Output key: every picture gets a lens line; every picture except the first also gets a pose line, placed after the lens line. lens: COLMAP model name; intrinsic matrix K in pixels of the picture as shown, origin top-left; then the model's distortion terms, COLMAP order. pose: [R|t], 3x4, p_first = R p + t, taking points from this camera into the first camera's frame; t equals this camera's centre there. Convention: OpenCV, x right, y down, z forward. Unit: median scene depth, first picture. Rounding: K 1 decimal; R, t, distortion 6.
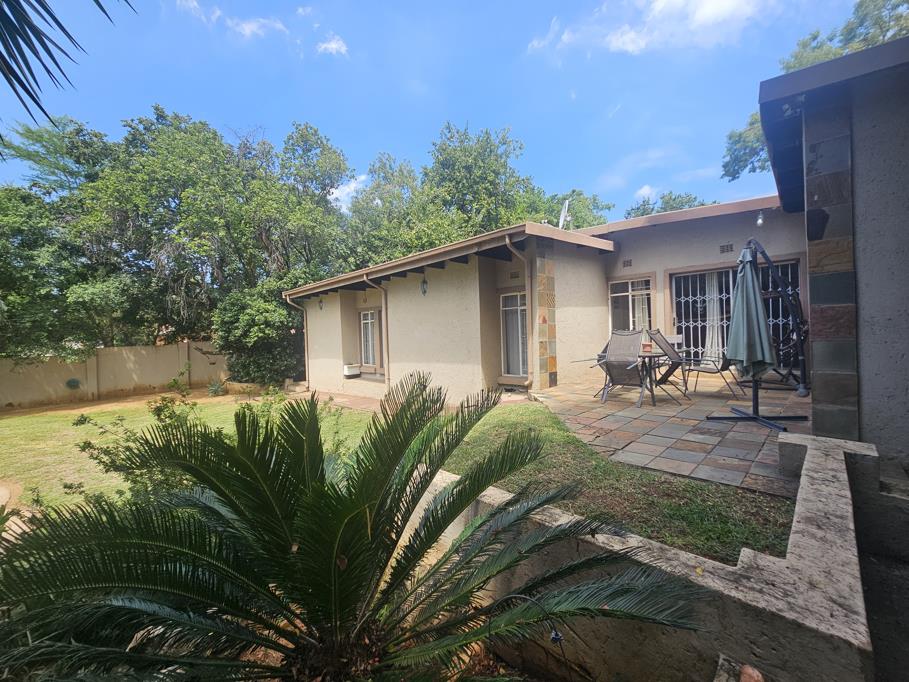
lens RADIAL K [[380.0, 0, 462.1], [0, 380.0, 341.4], [0, 0, 1]] dist [0.007194, -0.000556]
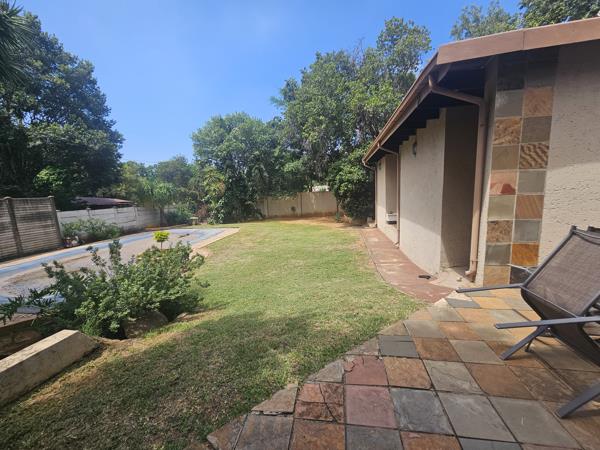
lens RADIAL K [[250.8, 0, 300.2], [0, 250.8, 223.1], [0, 0, 1]] dist [0.007194, -0.000556]
pose [[0.576879, 0.124070, -0.807352, 0.206720], [0.005498, 0.987785, 0.155726, -0.038187], [0.816811, -0.094274, 0.569151, 0.253048]]
